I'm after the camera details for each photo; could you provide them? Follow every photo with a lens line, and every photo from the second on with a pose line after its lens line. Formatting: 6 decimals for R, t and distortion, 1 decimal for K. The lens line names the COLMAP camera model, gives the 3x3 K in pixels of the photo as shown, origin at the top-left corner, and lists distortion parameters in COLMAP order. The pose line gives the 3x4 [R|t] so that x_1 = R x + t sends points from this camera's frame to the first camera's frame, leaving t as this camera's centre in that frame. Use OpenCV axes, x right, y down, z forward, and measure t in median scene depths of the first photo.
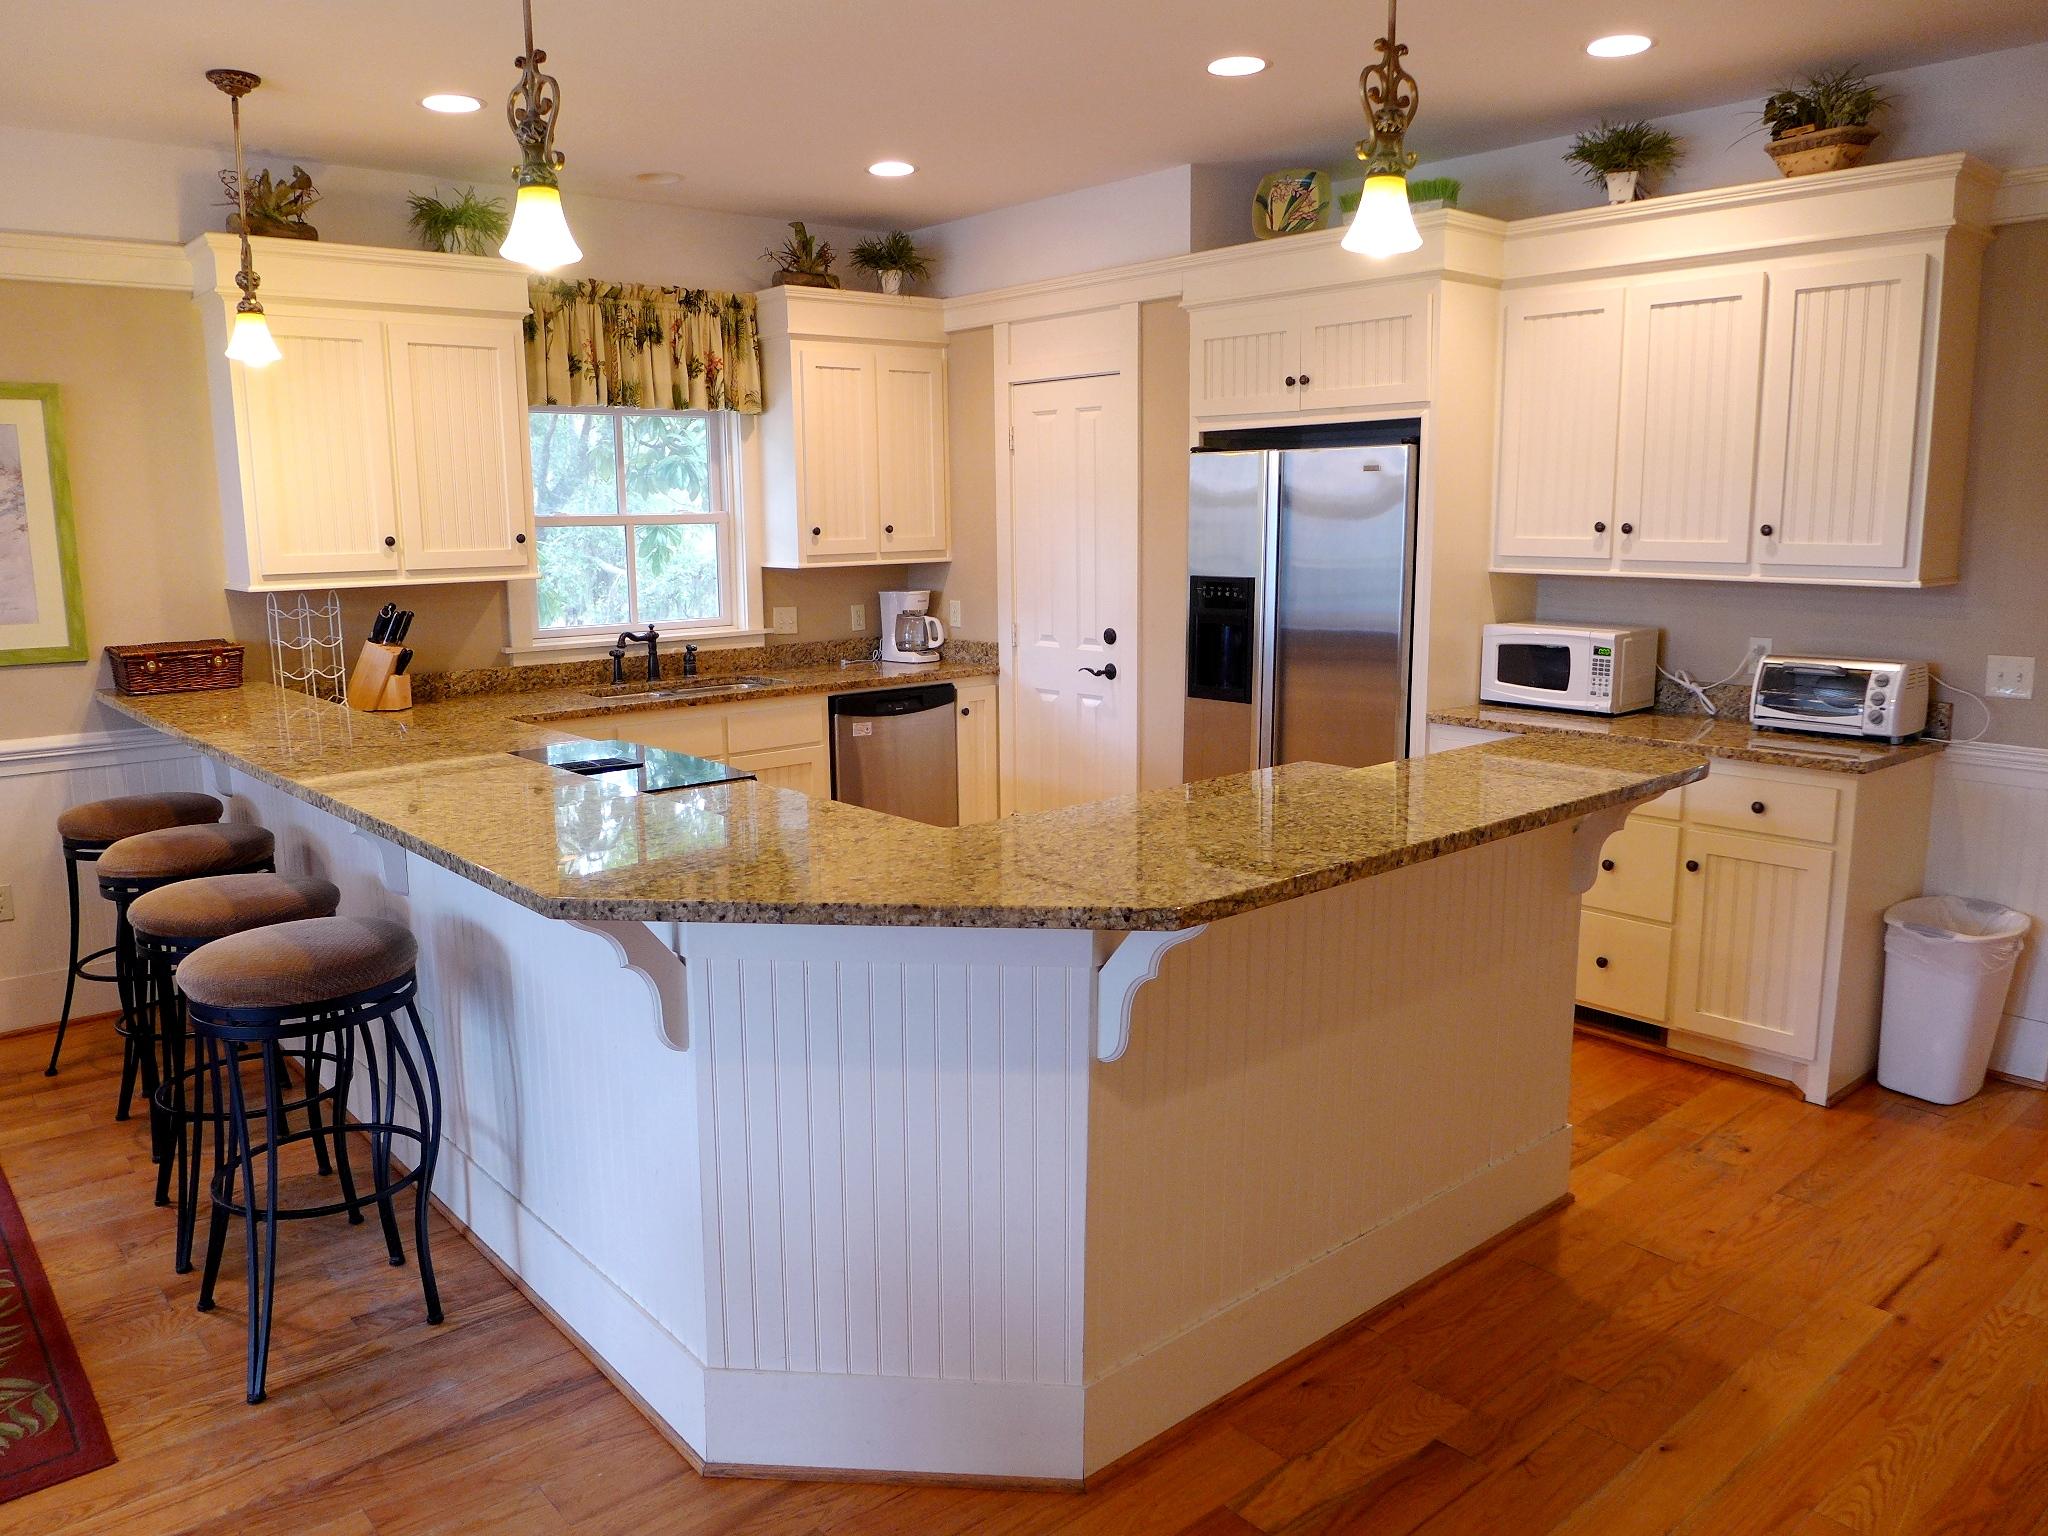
lens RADIAL K [[1462.1, 0, 1029.2], [0, 1462.1, 772.5], [0, 0, 1]] dist [-0.045987, 0.007035]
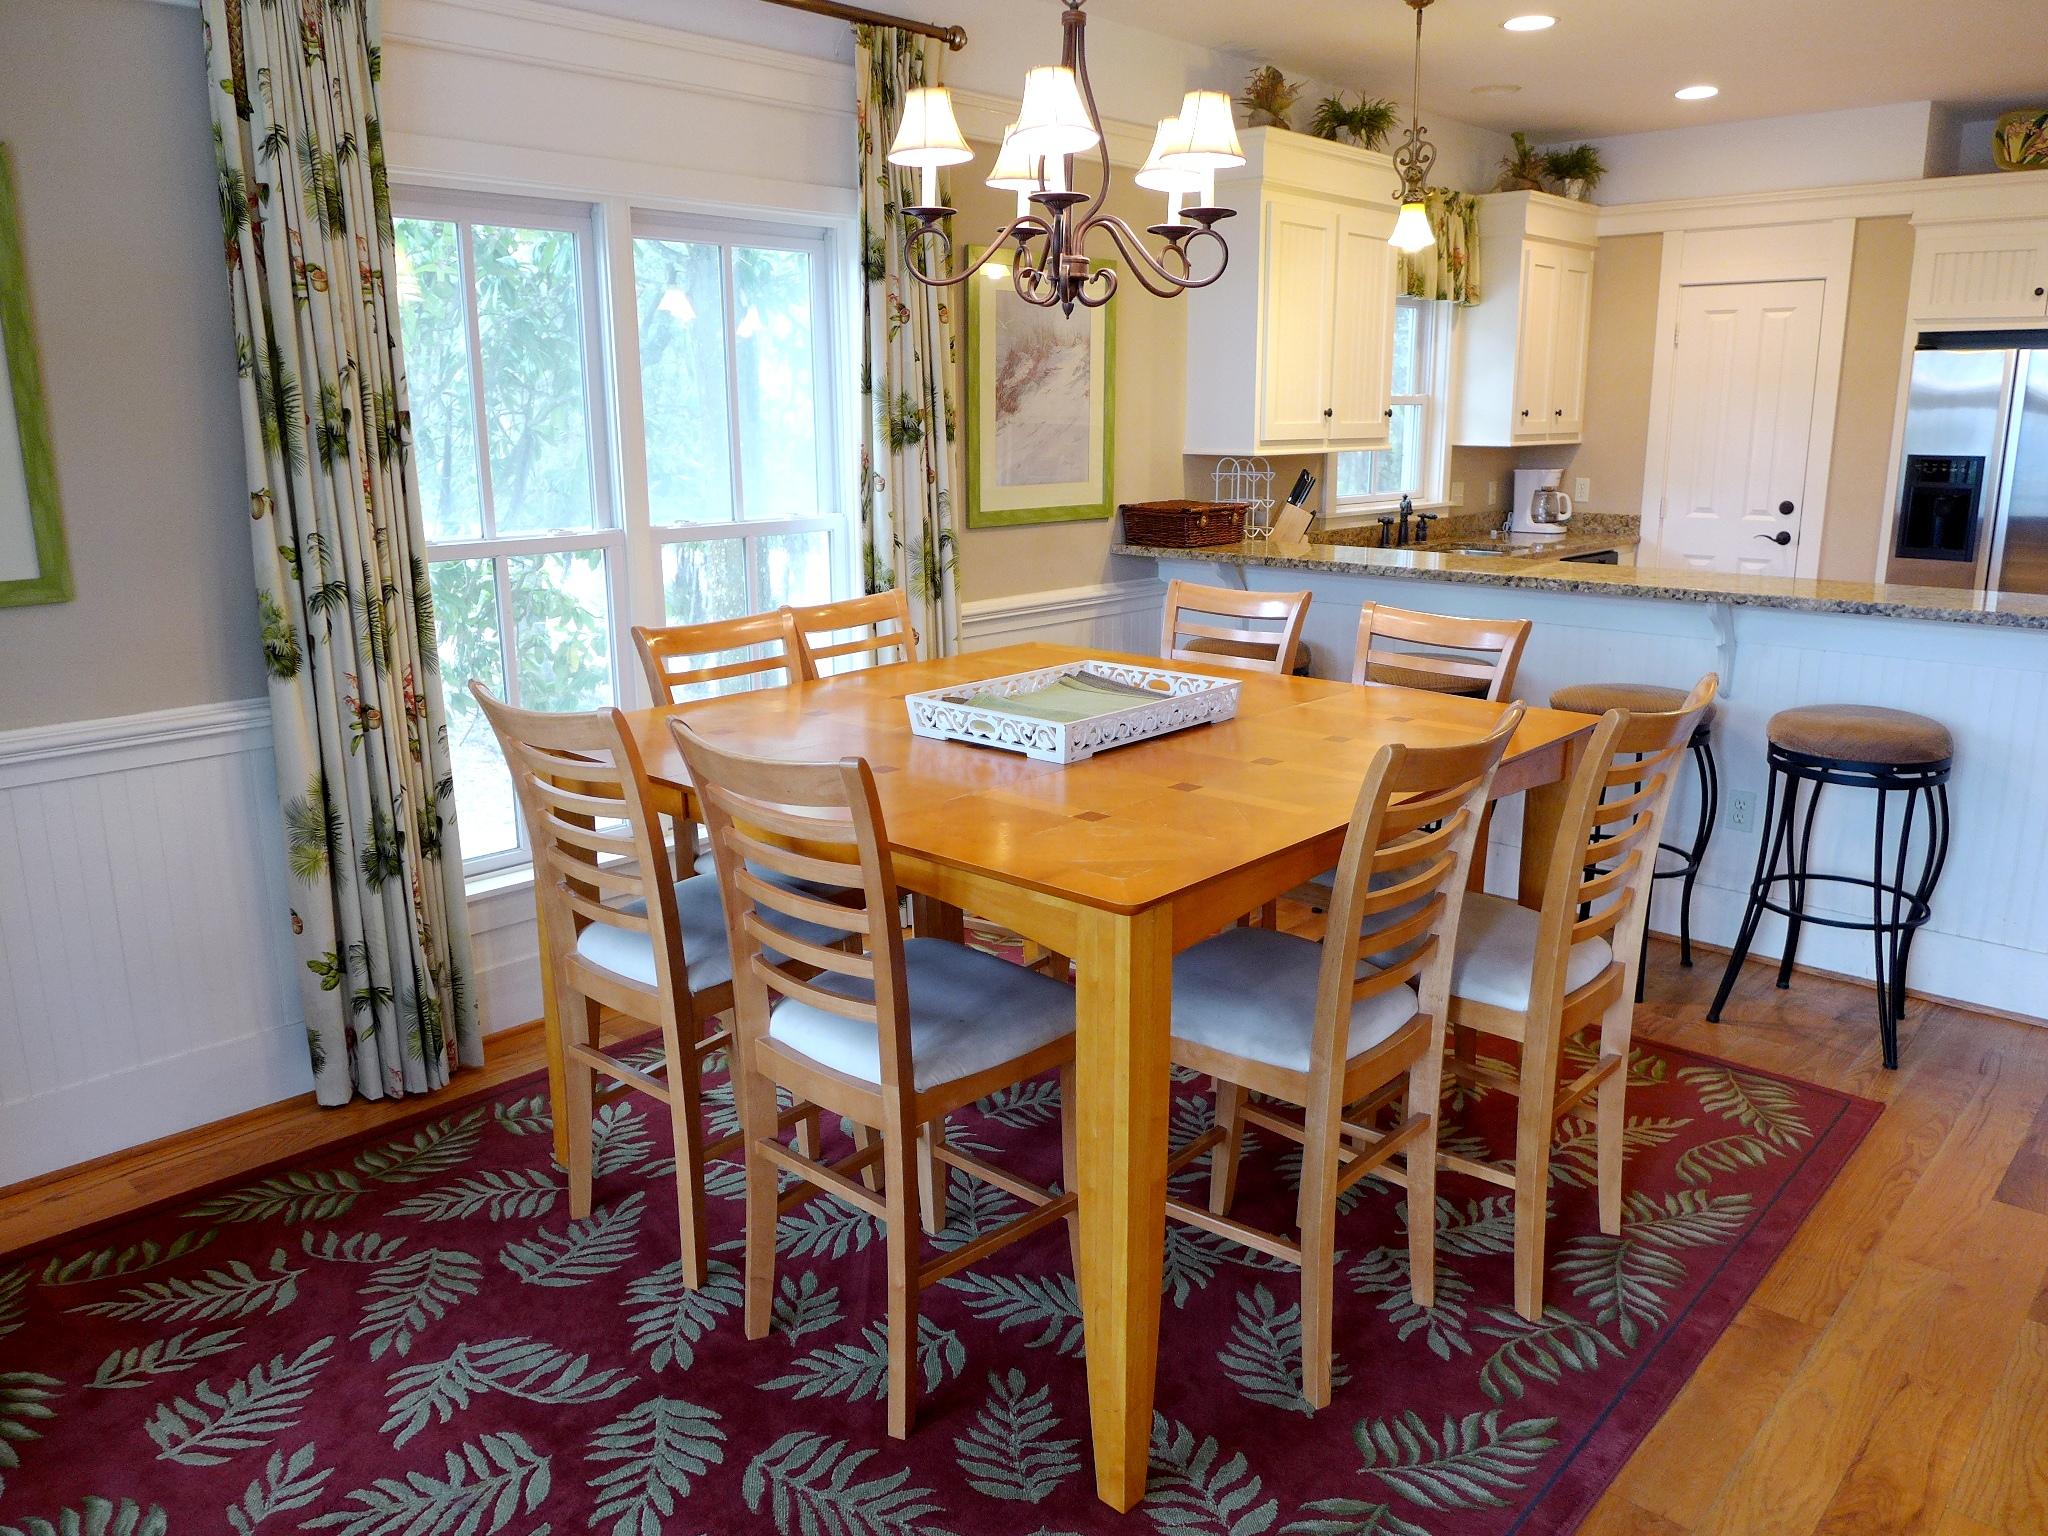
lens RADIAL K [[1462.1, 0, 1042.4], [0, 1462.1, 771.4], [0, 0, 1]] dist [-0.045987, 0.007035]
pose [[0.994676, -0.019128, 0.101258, -0.664228], [0.012566, 0.997803, 0.065045, 0.034792], [-0.102280, -0.063426, 0.992732, -0.096966]]
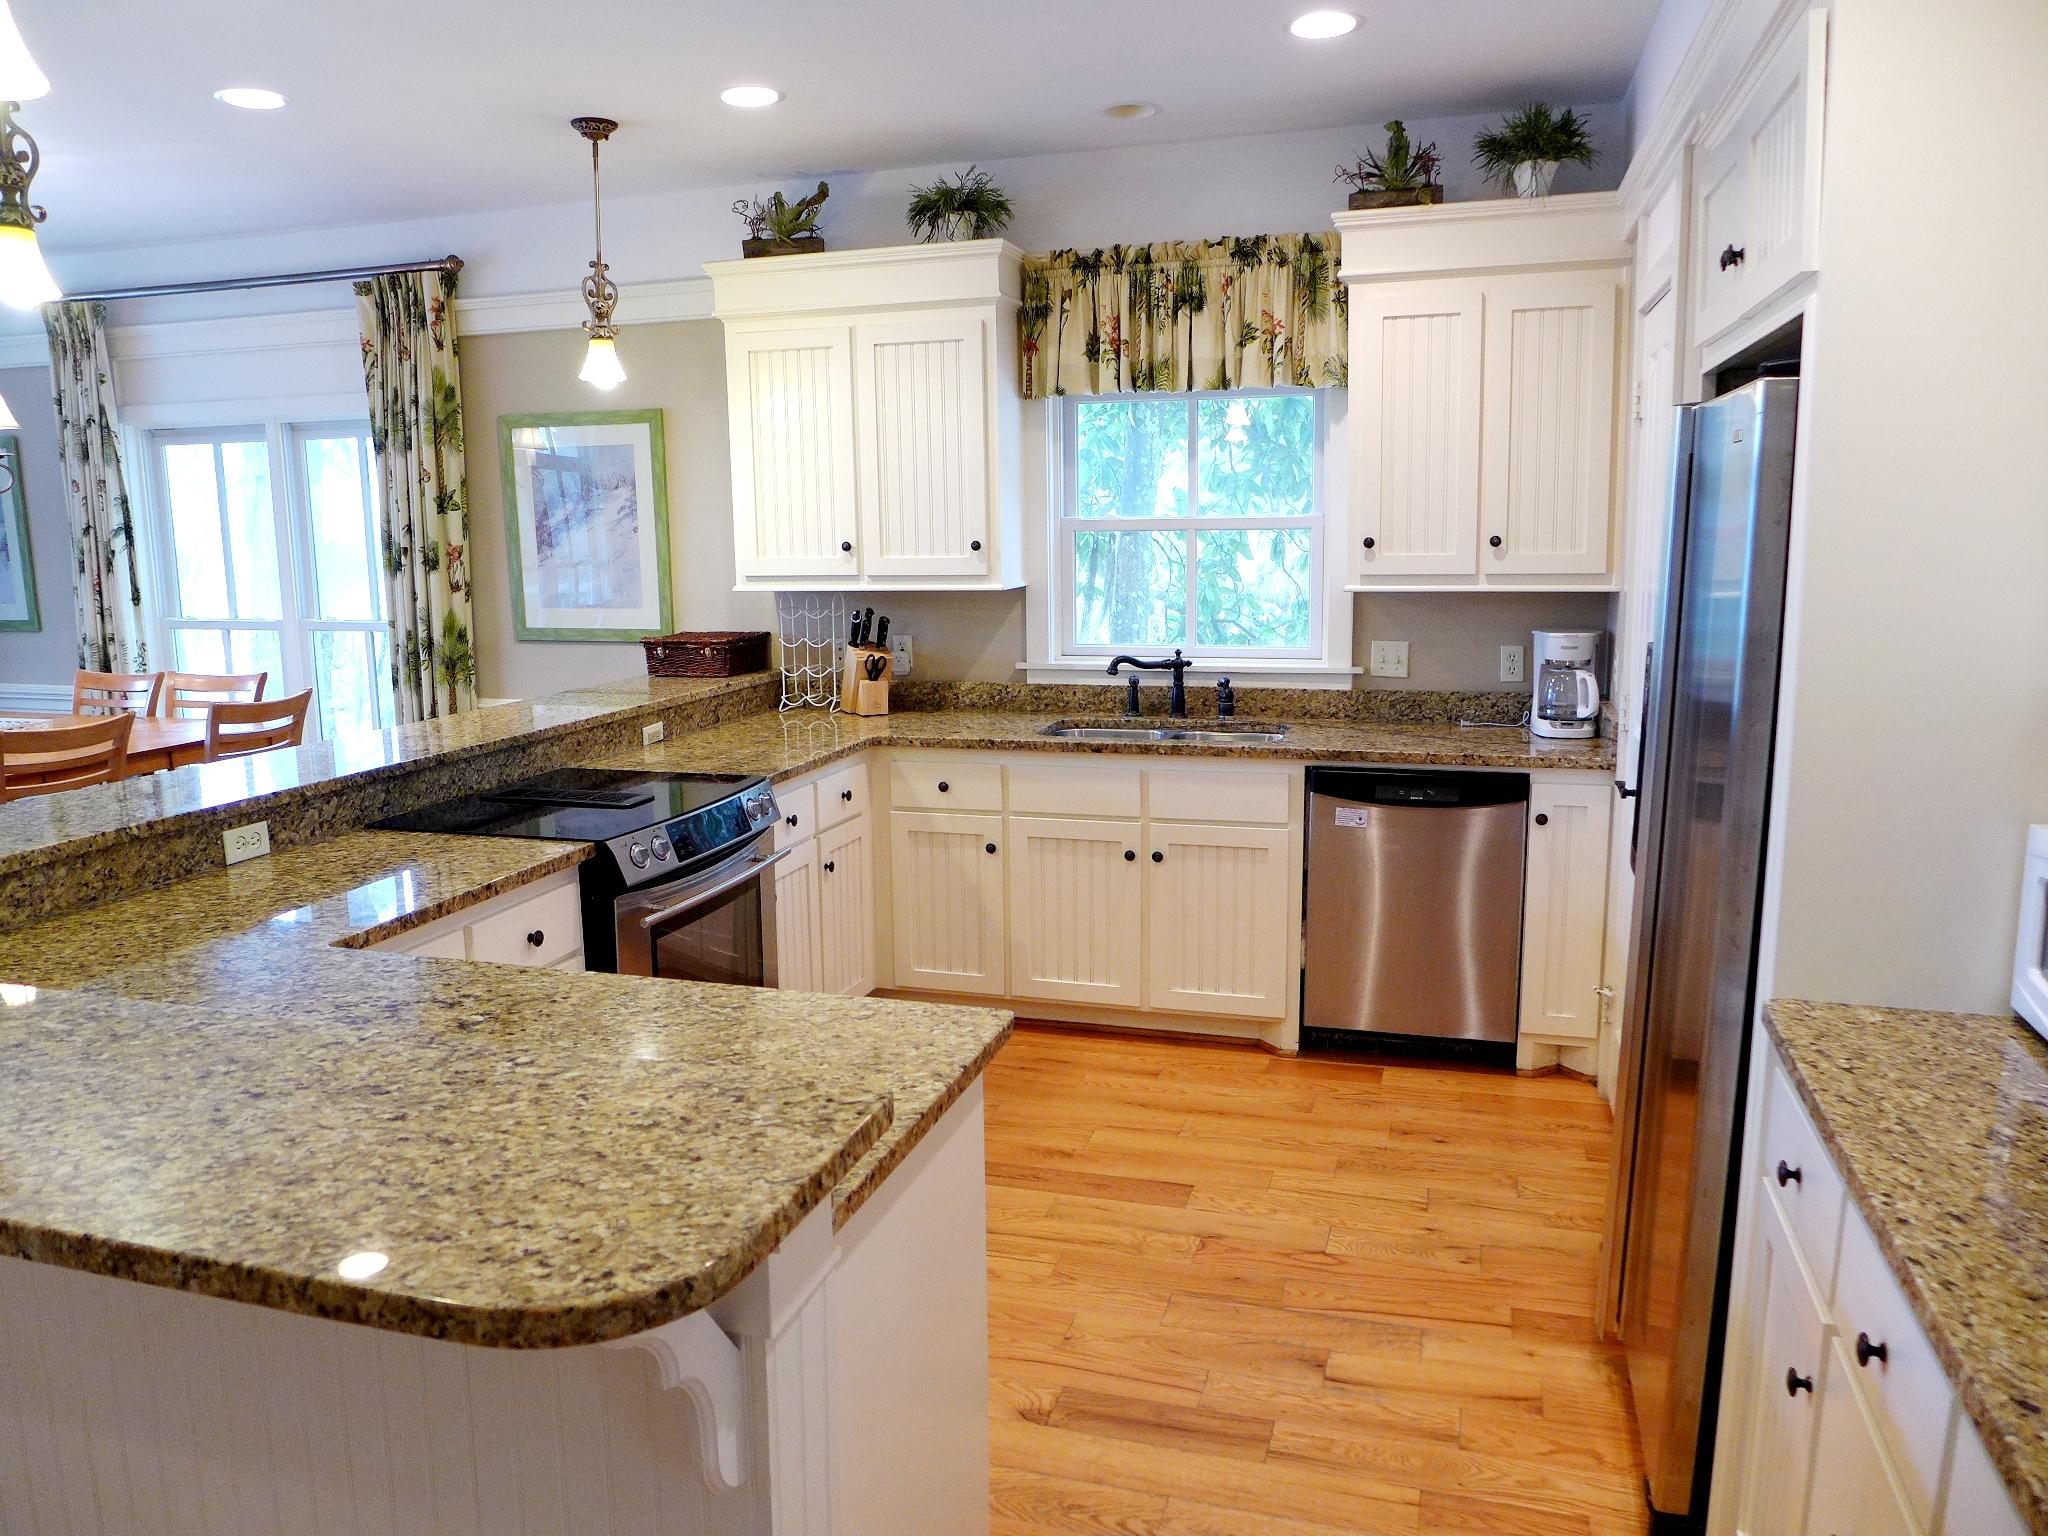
lens RADIAL K [[1462.1, 0, 1035.9], [0, 1462.1, 771.4], [0, 0, 1]] dist [-0.045987, 0.007035]
pose [[0.533452, 0.150077, -0.832410, 0.412135], [-0.138321, 0.986363, 0.089190, -0.097641], [0.834444, 0.067561, 0.546936, 0.483638]]
